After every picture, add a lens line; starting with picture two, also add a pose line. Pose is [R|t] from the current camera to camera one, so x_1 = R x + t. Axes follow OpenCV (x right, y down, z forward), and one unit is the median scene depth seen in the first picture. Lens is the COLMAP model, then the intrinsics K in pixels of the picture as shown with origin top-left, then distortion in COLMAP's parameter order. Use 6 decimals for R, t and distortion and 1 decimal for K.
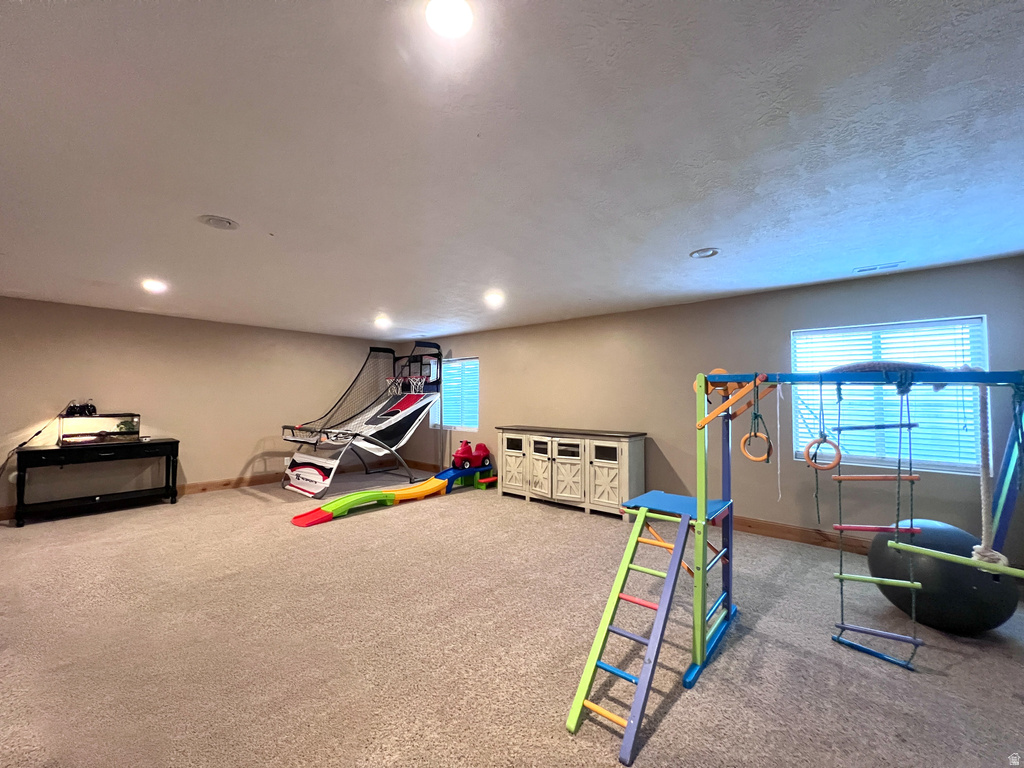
lens RADIAL K [[411.2, 0, 507.2], [0, 411.2, 383.8], [0, 0, 1]] dist [0.000356, -0.000039]
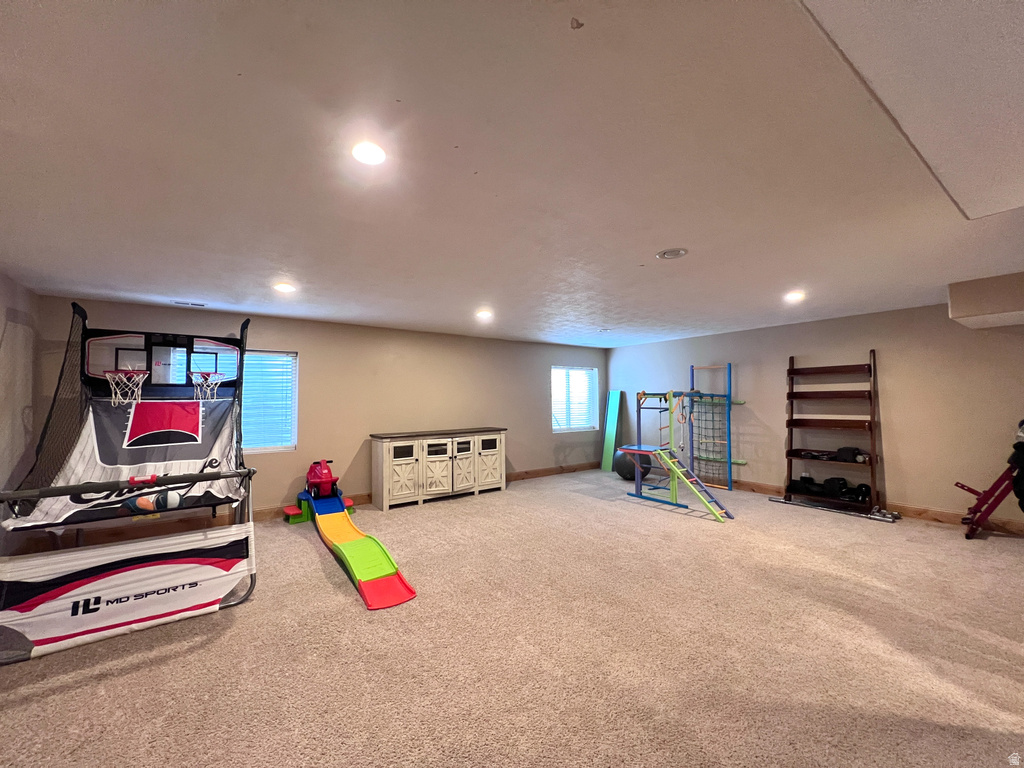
lens RADIAL K [[411.2, 0, 508.8], [0, 411.2, 387.6], [0, 0, 1]] dist [0.000356, -0.000039]
pose [[0.240183, 0.016538, 0.970587, -0.944807], [-0.024106, 0.999648, -0.011068, -0.000229], [-0.970428, -0.020738, 0.240498, 0.573058]]
